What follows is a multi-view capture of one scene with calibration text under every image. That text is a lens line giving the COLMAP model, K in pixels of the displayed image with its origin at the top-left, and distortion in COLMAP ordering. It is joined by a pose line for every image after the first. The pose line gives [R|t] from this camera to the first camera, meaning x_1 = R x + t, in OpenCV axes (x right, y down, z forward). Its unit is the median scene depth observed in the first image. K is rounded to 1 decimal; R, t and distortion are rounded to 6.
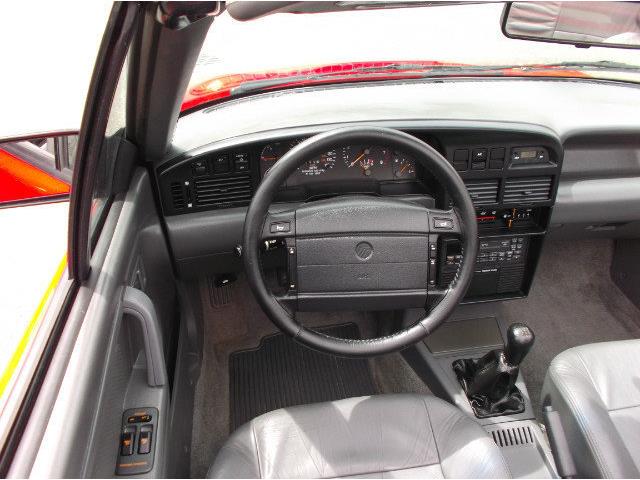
lens RADIAL K [[531.2, 0, 311.5], [0, 531.2, 238.0], [0, 0, 1]] dist [0.003268, 0.002677]
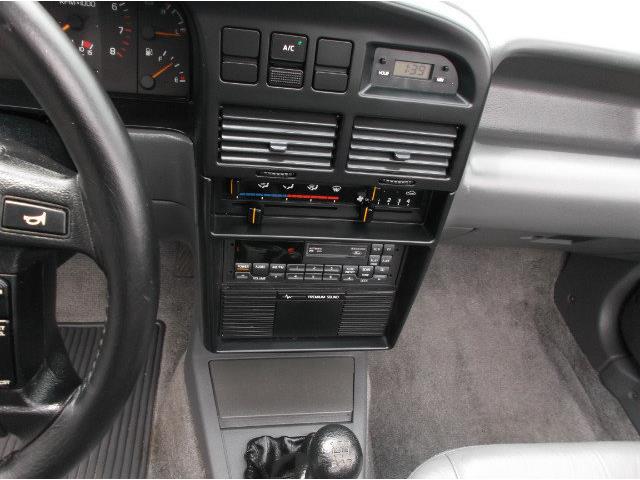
lens RADIAL K [[499.7, 0, 306.7], [0, 499.7, 240.3], [0, 0, 1]] dist [-0.043892, 0.097076]
pose [[0.990981, 0.129077, 0.035999, 0.304579], [-0.132338, 0.984907, 0.111557, -0.048364], [-0.021056, -0.115315, 0.993106, 0.537564]]
